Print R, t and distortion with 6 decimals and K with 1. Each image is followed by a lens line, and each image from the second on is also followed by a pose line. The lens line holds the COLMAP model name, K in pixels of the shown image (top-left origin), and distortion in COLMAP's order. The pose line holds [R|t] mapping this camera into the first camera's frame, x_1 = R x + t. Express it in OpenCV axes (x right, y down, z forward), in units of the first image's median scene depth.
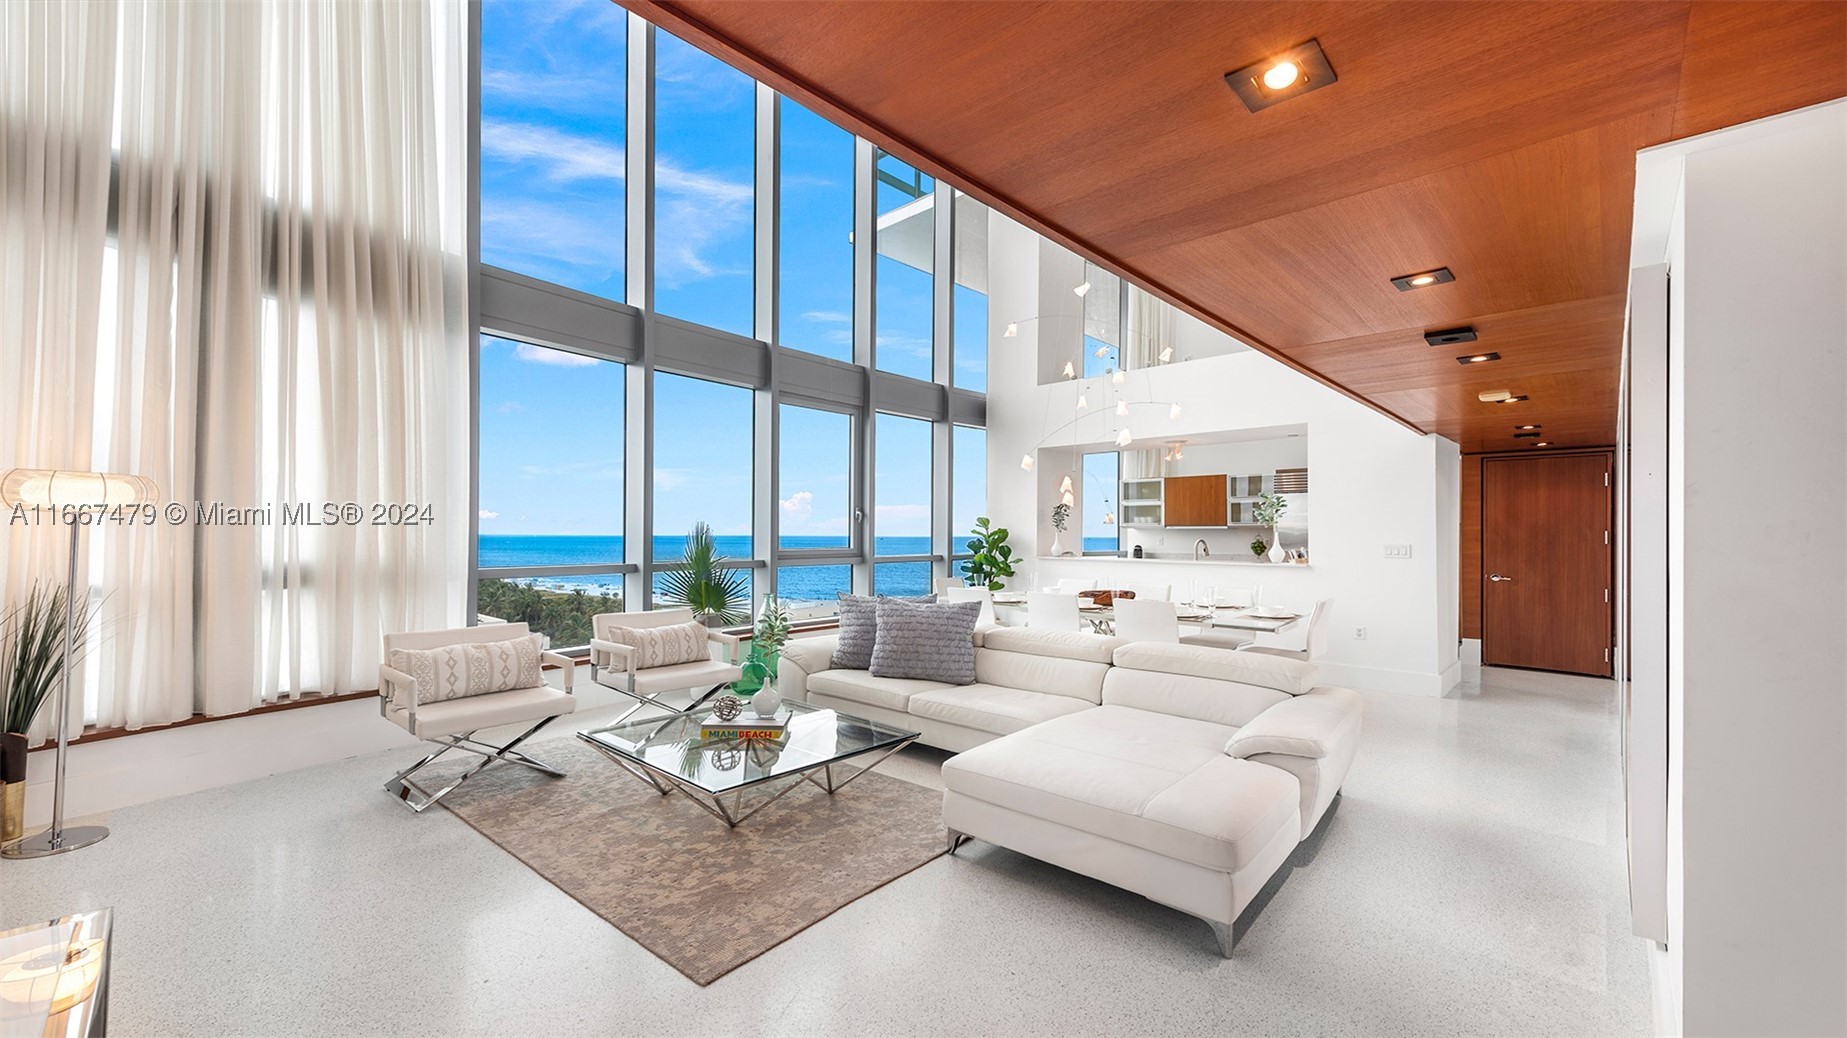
lens RADIAL K [[726.6, 0, 911.9], [0, 726.6, 536.5], [0, 0, 1]] dist [0.013369, -0.000109]
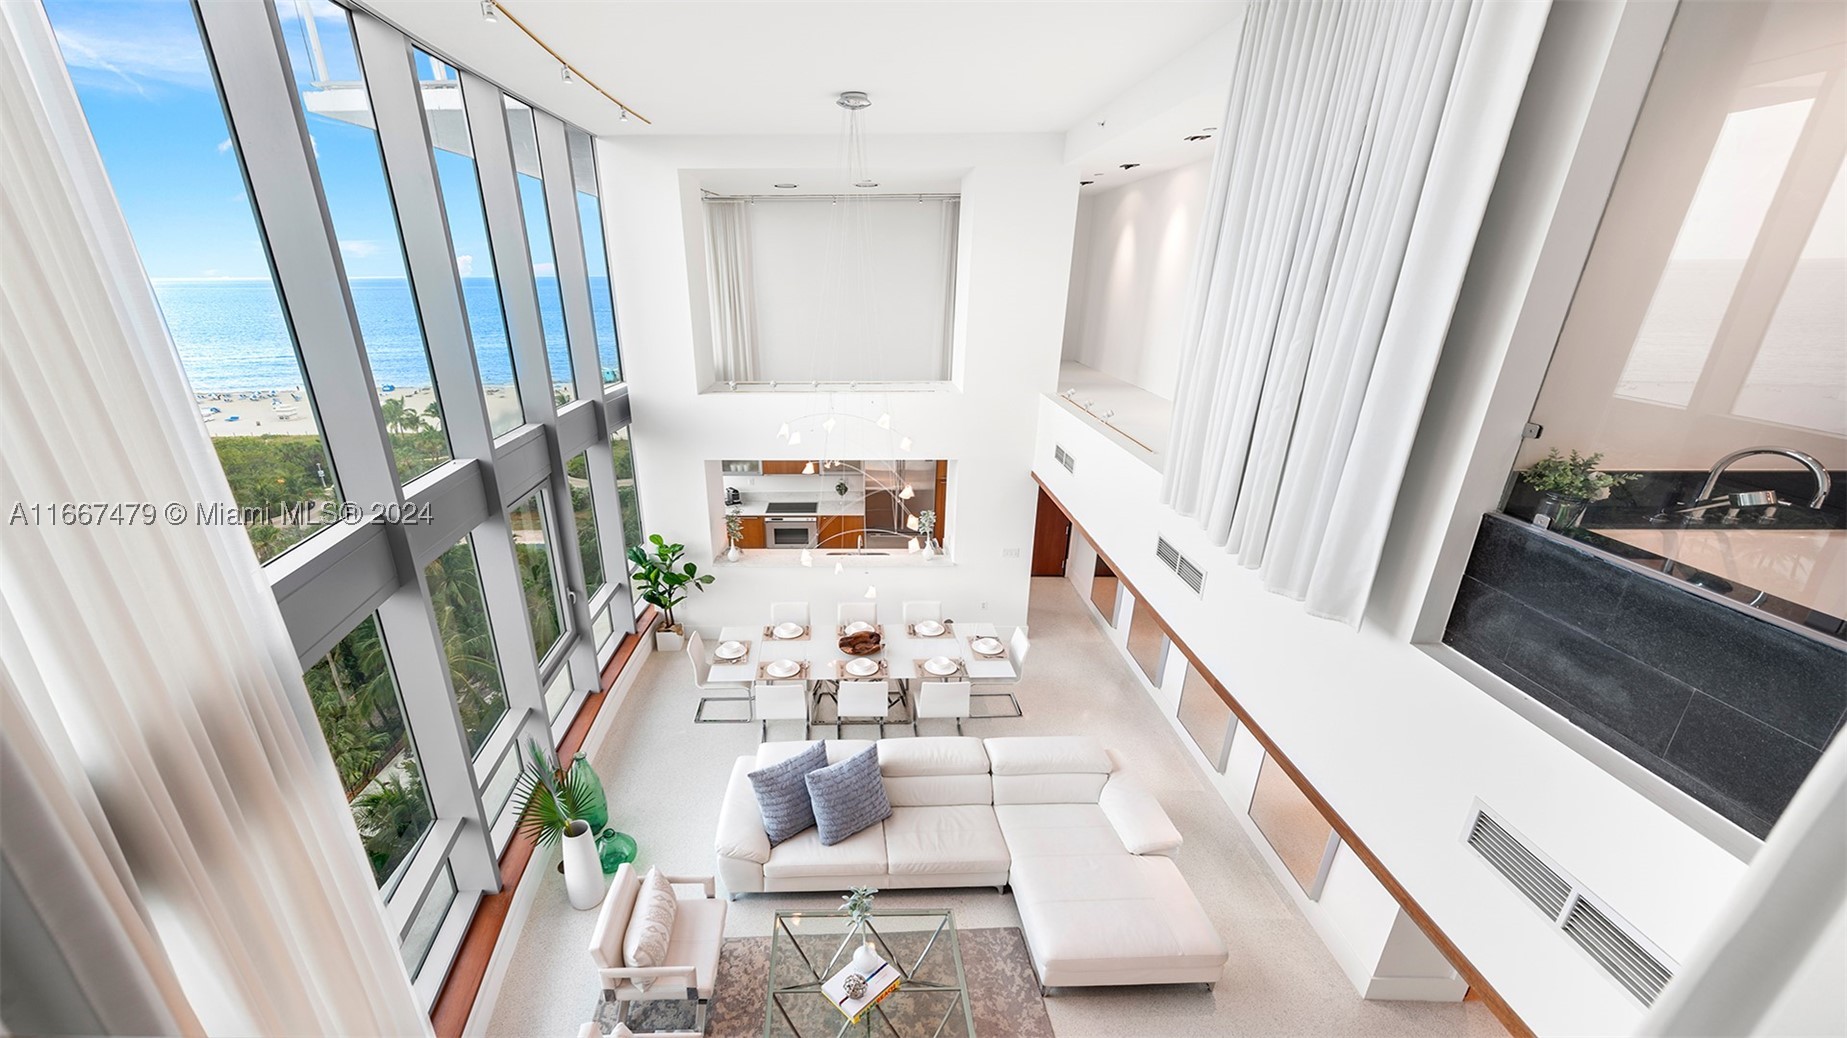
lens RADIAL K [[737.6, 0, 858.3], [0, 737.6, 595.3], [0, 0, 1]] dist [0.013437, -0.000024]
pose [[0.722968, -0.281537, 0.630915, -0.701561], [0.005098, 0.915352, 0.402622, -0.700333], [-0.690862, -0.287866, 0.663206, 0.325778]]
